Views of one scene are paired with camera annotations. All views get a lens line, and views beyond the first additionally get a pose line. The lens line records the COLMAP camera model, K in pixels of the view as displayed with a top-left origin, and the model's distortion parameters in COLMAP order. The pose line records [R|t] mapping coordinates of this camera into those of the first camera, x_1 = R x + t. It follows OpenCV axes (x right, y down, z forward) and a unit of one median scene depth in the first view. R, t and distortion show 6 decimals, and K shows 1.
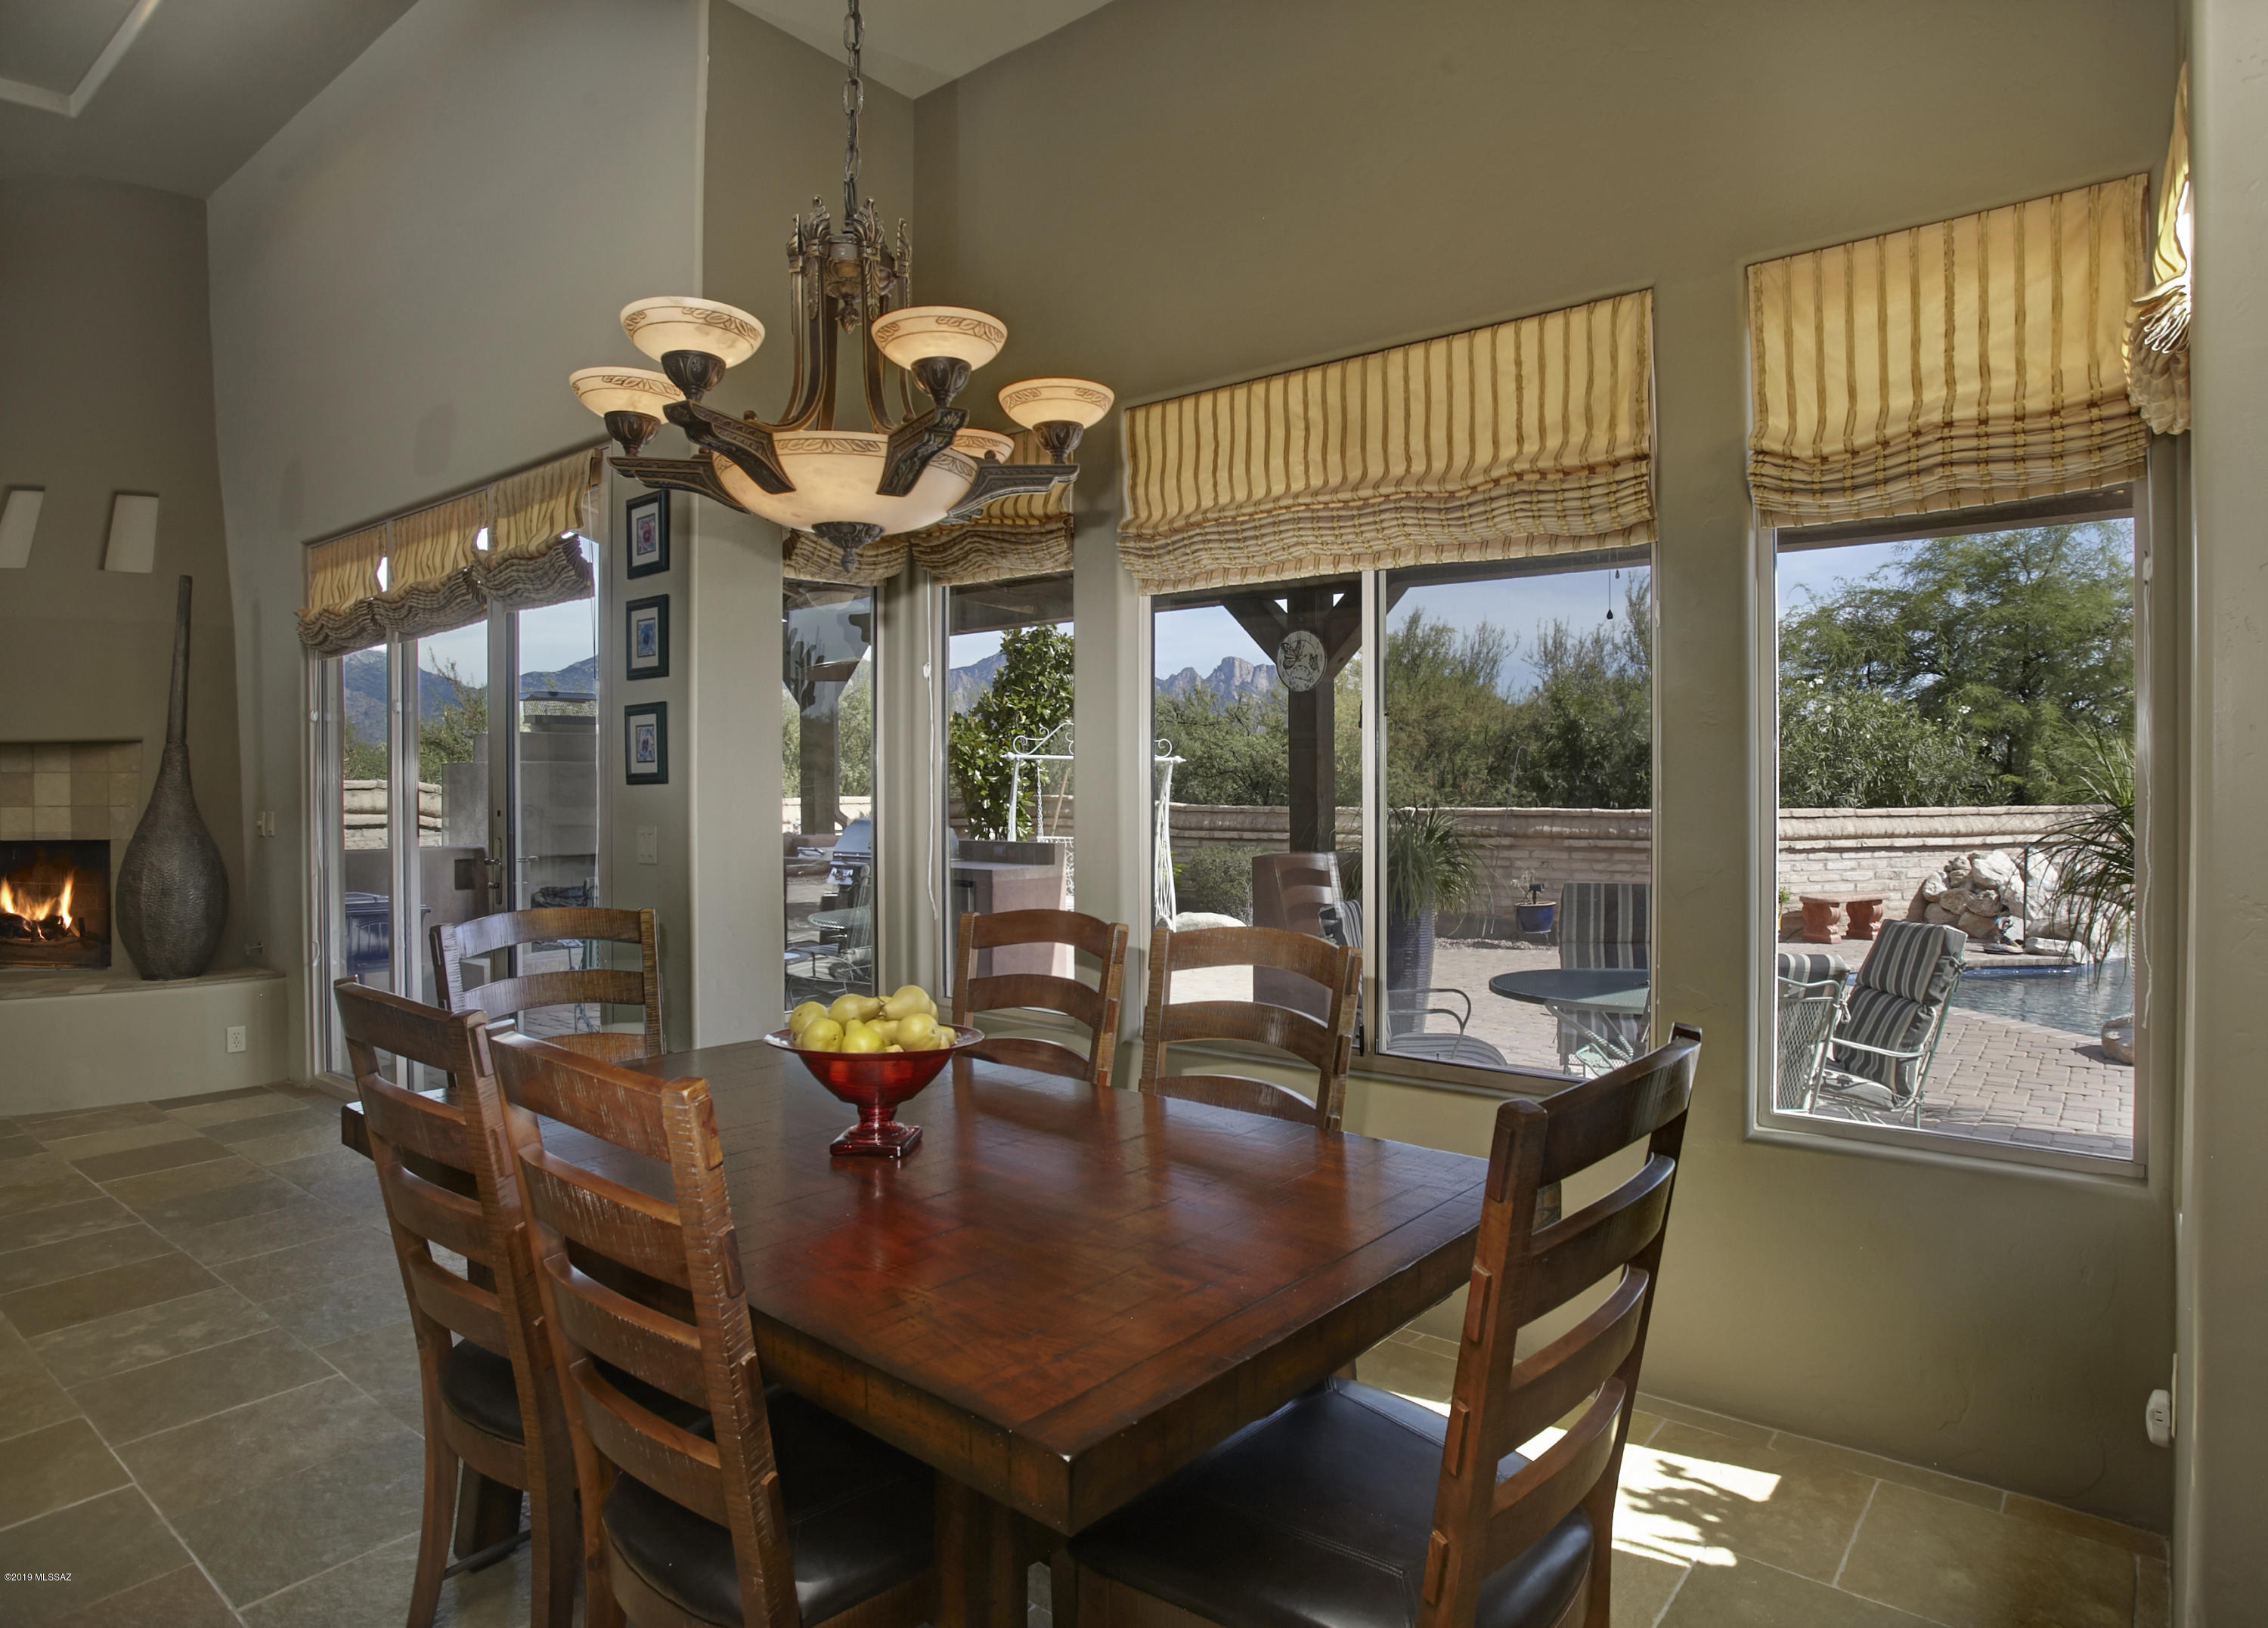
lens RADIAL K [[1319.1, 0, 1126.3], [0, 1319.1, 813.6], [0, 0, 1]] dist [-0.044134, 0.000042]
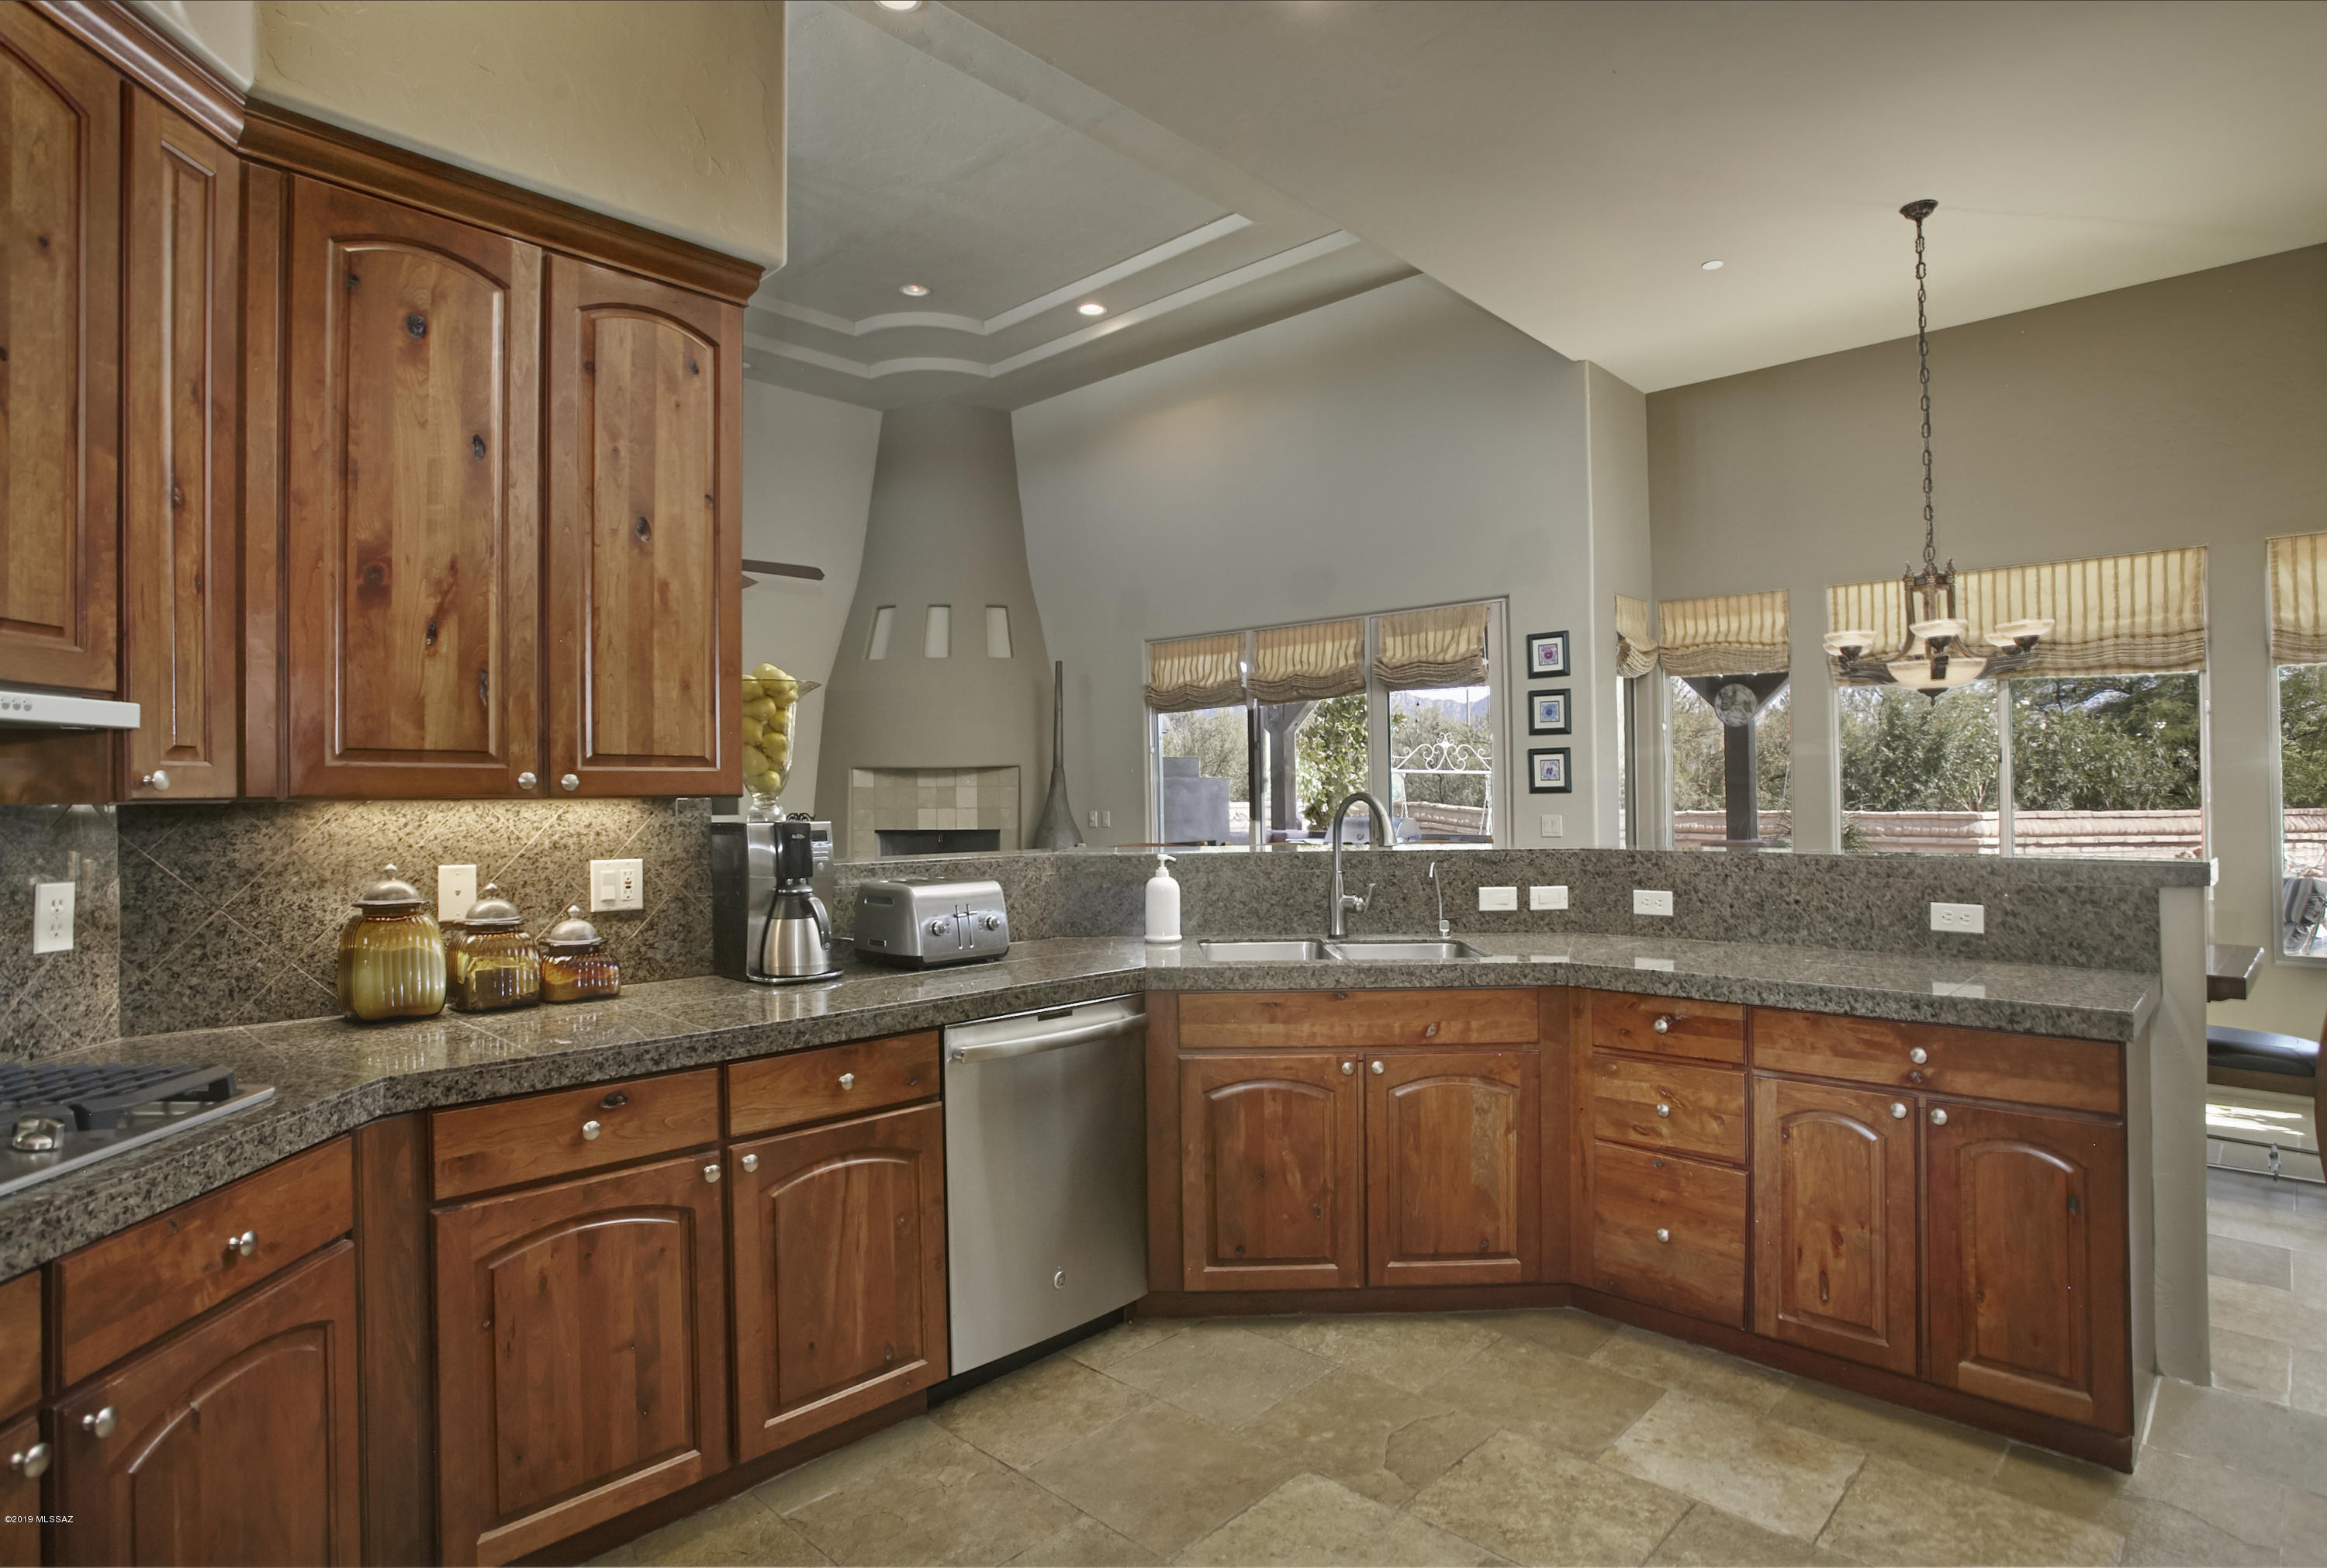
lens RADIAL K [[1226.1, 0, 1158.4], [0, 1226.1, 769.0], [0, 0, 1]] dist [-0.012645, 0.003584]
pose [[0.996631, -0.005167, -0.081853, -0.380577], [0.001678, 0.999090, -0.042628, 0.007435], [0.081999, 0.042347, 0.995732, -0.358739]]
